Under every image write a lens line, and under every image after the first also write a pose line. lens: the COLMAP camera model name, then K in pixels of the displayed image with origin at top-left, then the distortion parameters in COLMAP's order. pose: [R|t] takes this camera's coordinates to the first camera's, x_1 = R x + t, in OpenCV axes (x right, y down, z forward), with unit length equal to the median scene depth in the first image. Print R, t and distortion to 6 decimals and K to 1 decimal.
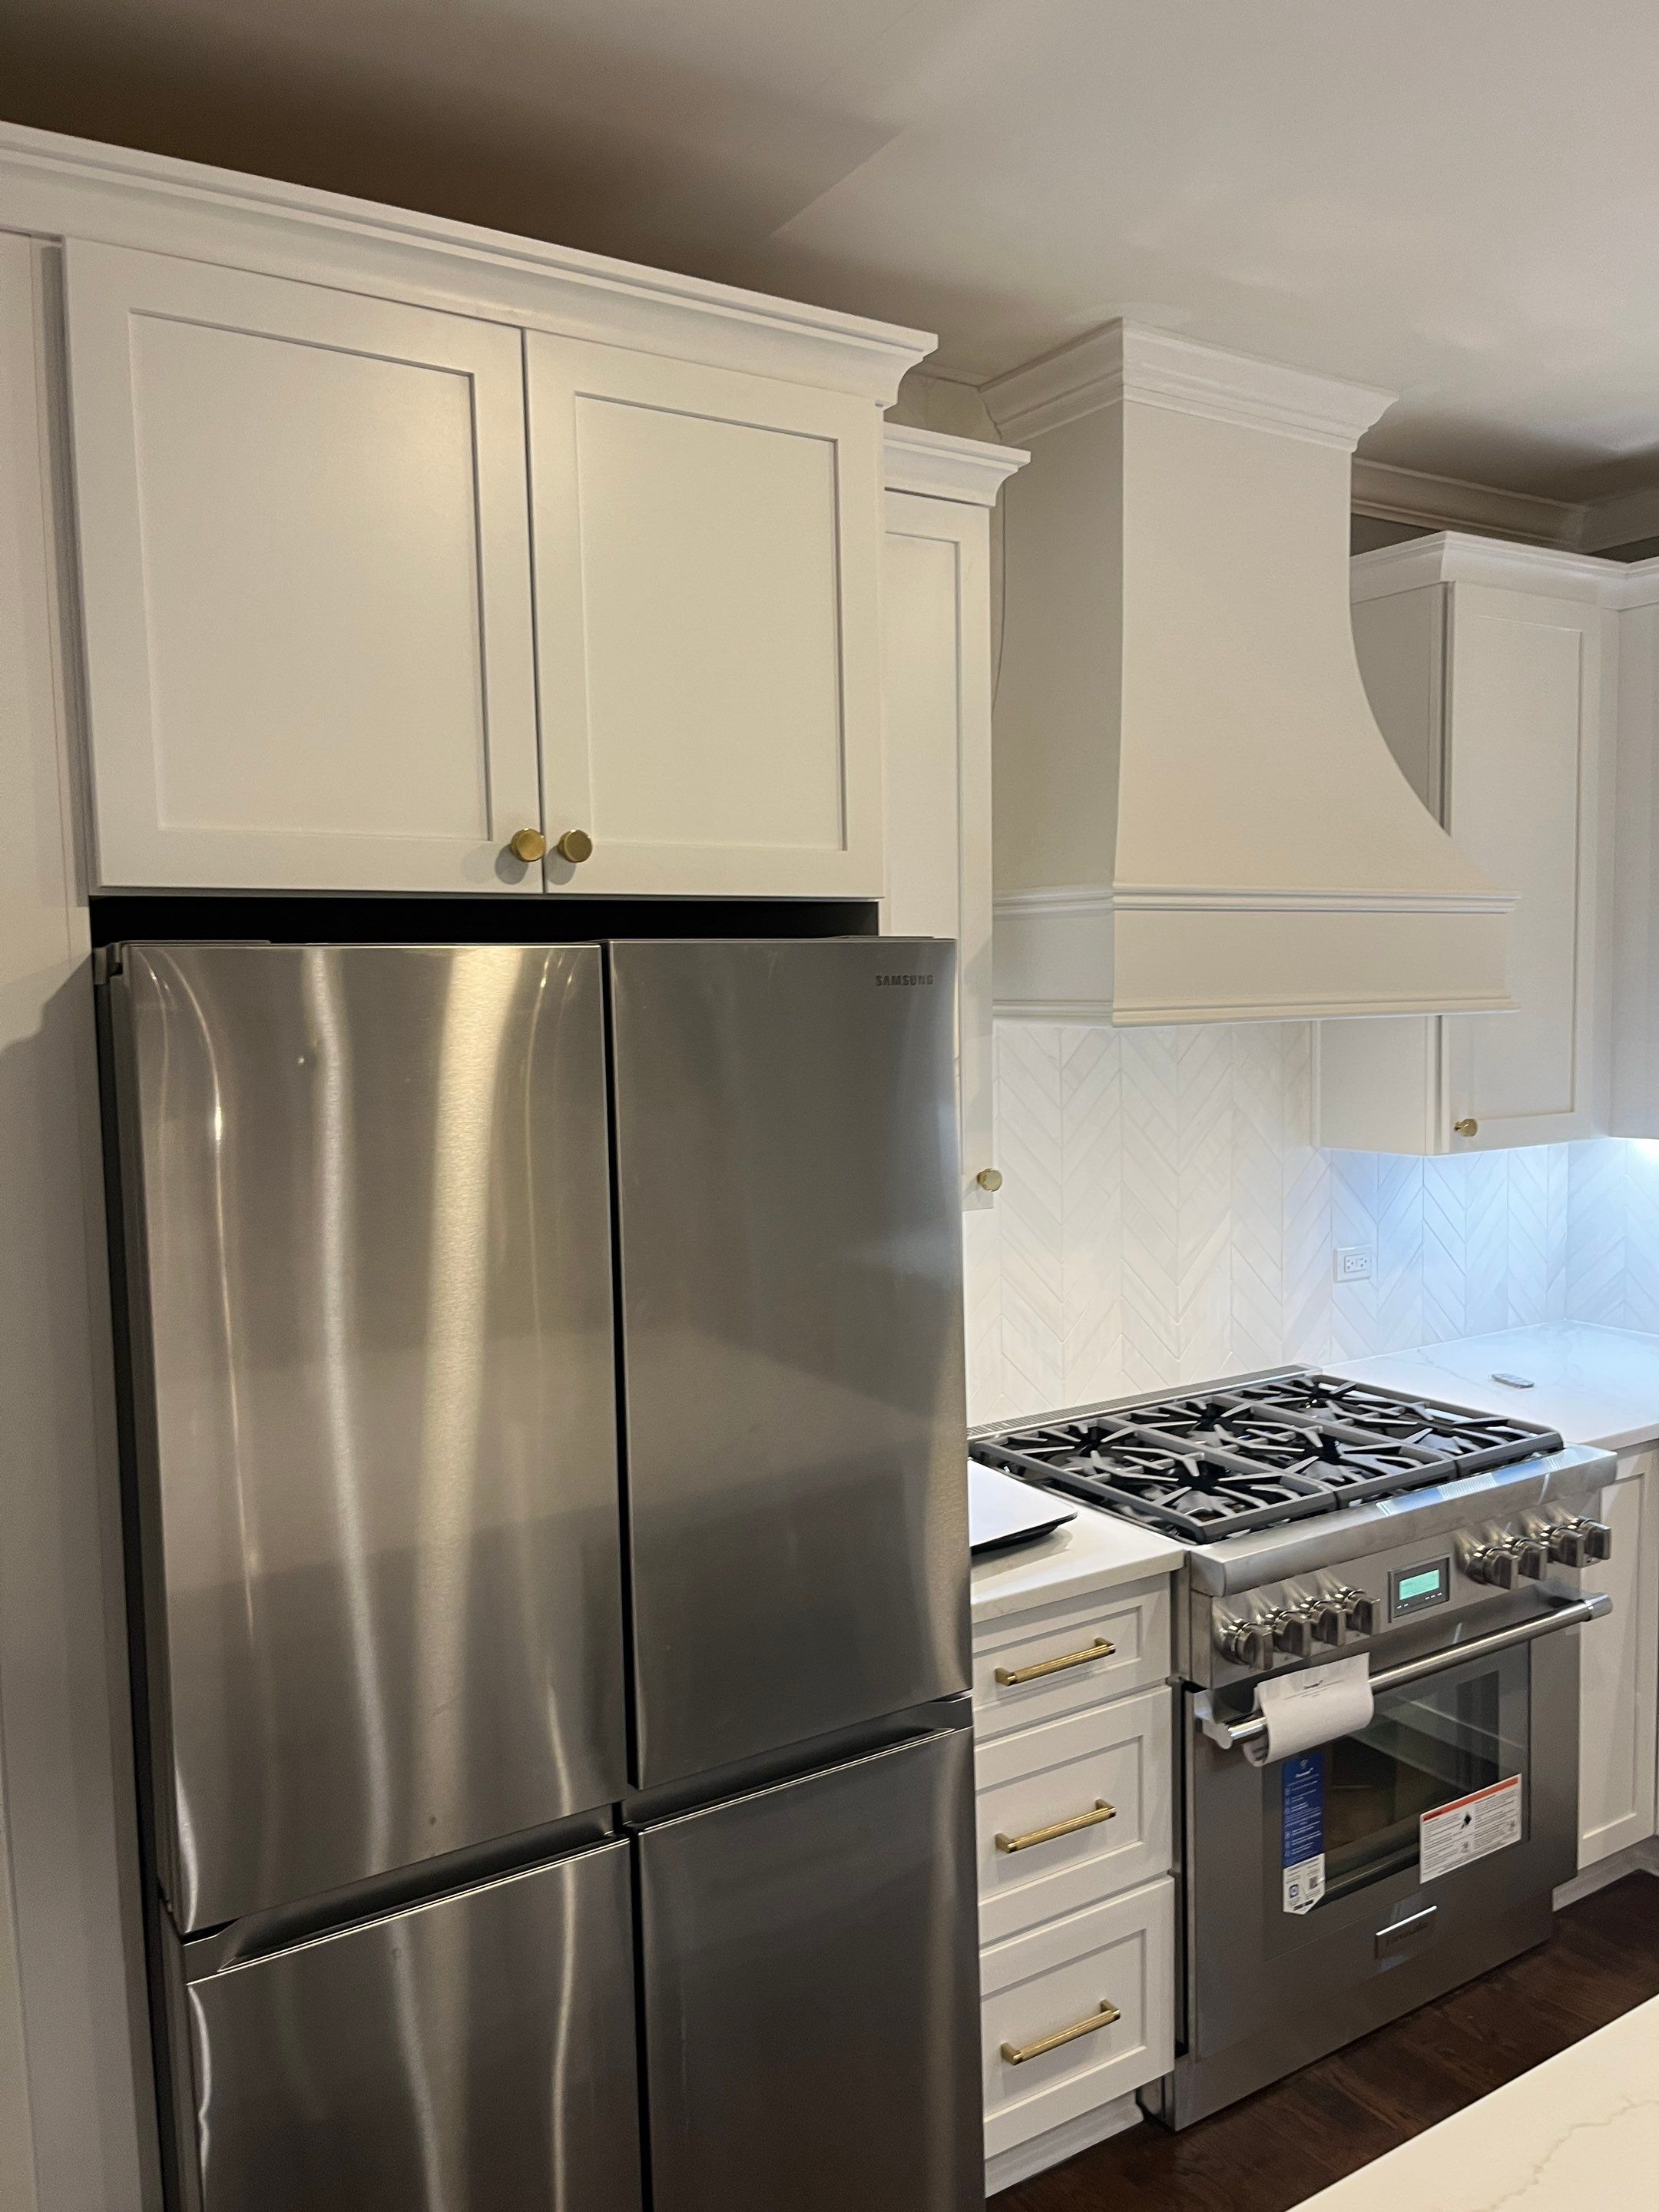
lens RADIAL K [[1650.9, 0, 854.4], [0, 1650.9, 1119.9], [0, 0, 1]] dist [0.078359, -0.129335]
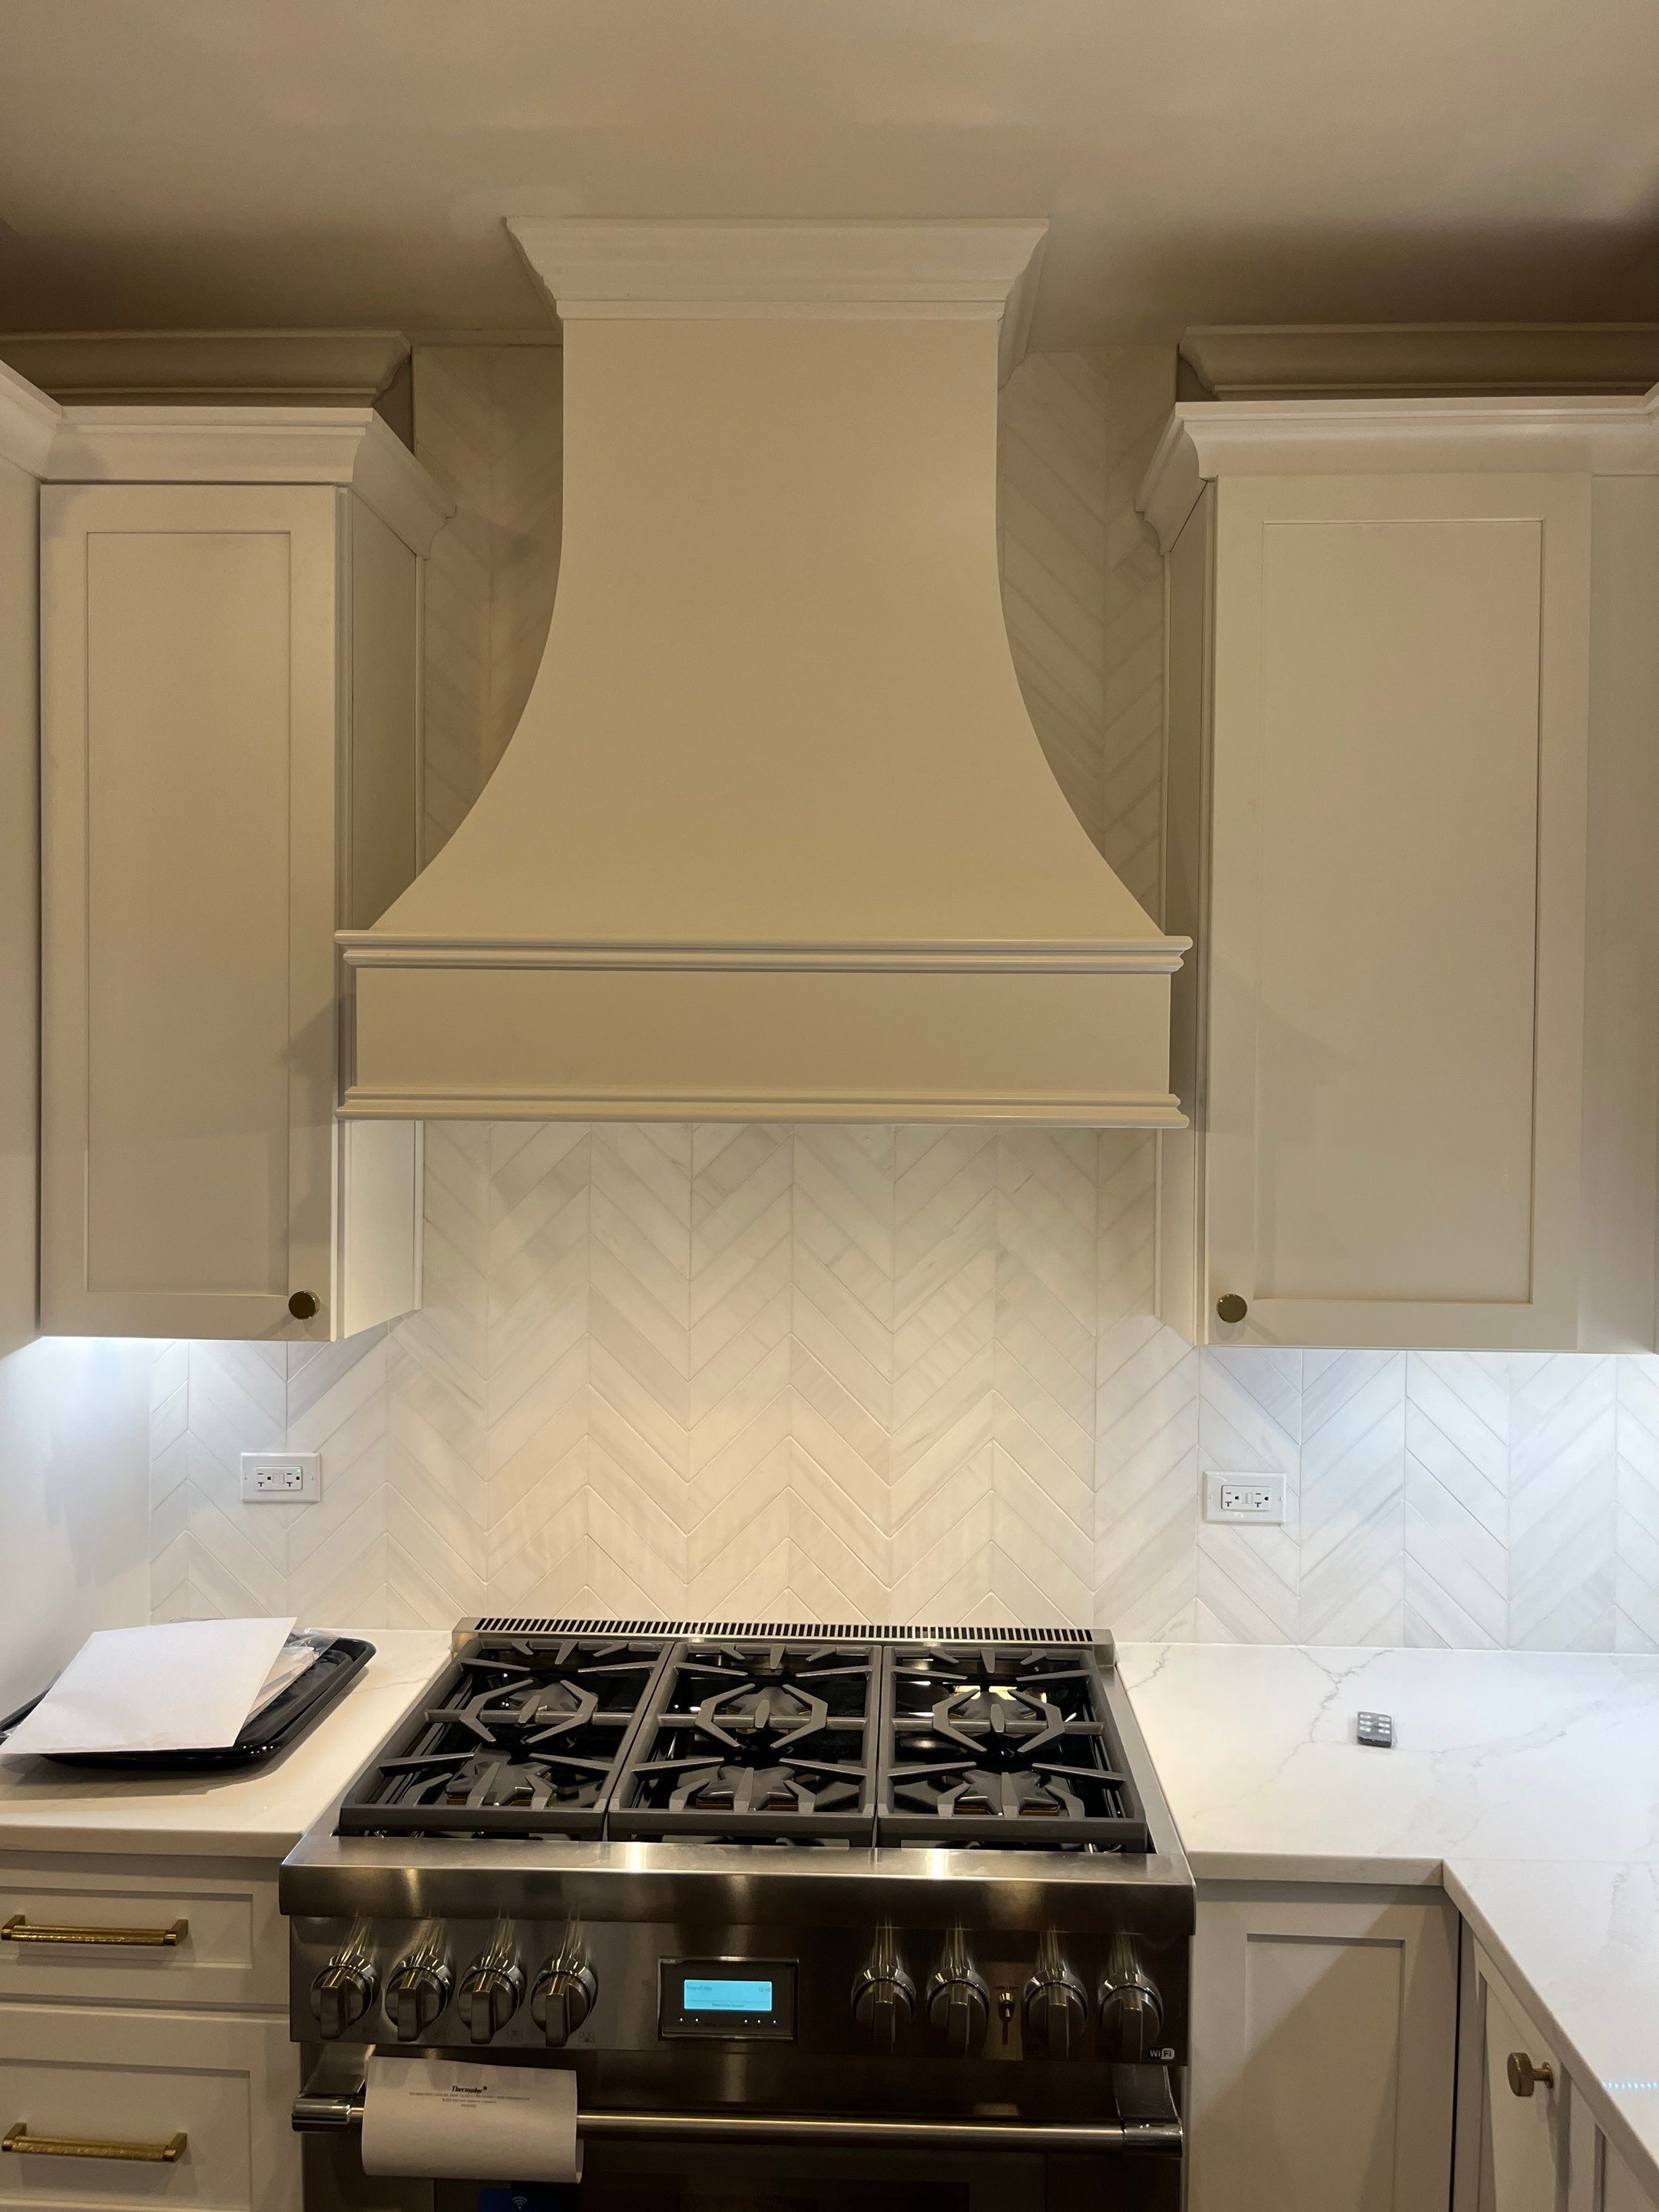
lens RADIAL K [[1650.9, 0, 854.4], [0, 1650.9, 1119.9], [0, 0, 1]] dist [0.078359, -0.129335]
pose [[0.826261, 0.038699, -0.561957, 0.735842], [-0.070609, 0.996884, -0.035168, -0.042855], [0.558845, 0.068737, 0.826419, 0.468521]]
